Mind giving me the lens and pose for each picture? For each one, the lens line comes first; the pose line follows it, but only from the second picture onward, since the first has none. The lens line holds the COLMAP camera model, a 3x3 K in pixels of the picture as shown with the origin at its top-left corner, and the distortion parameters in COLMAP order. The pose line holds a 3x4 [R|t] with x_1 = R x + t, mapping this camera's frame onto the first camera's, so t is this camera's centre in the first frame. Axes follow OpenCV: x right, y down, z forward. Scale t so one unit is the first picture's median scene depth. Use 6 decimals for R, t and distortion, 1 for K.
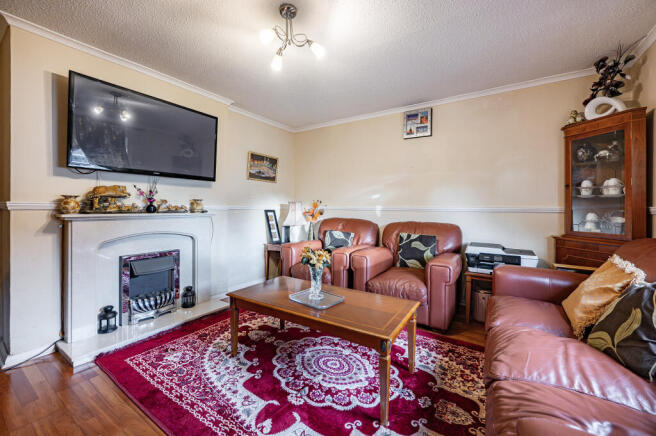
lens RADIAL K [[267.0, 0, 324.8], [0, 267.0, 212.4], [0, 0, 1]] dist [0.000492, -0.000016]
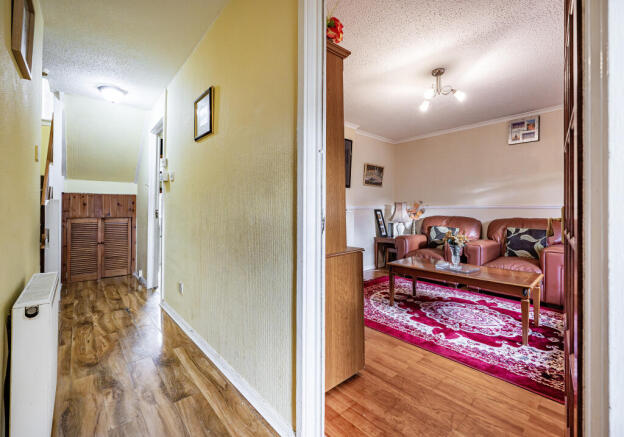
lens RADIAL K [[267.3, 0, 310.0], [0, 267.3, 215.6], [0, 0, 1]] dist [0.001219, 0.000152]
pose [[0.964836, -0.003370, -0.262833, -0.227311], [0.003351, 0.999994, -0.000521, 0.022580], [0.262833, -0.000378, 0.964841, -0.323770]]
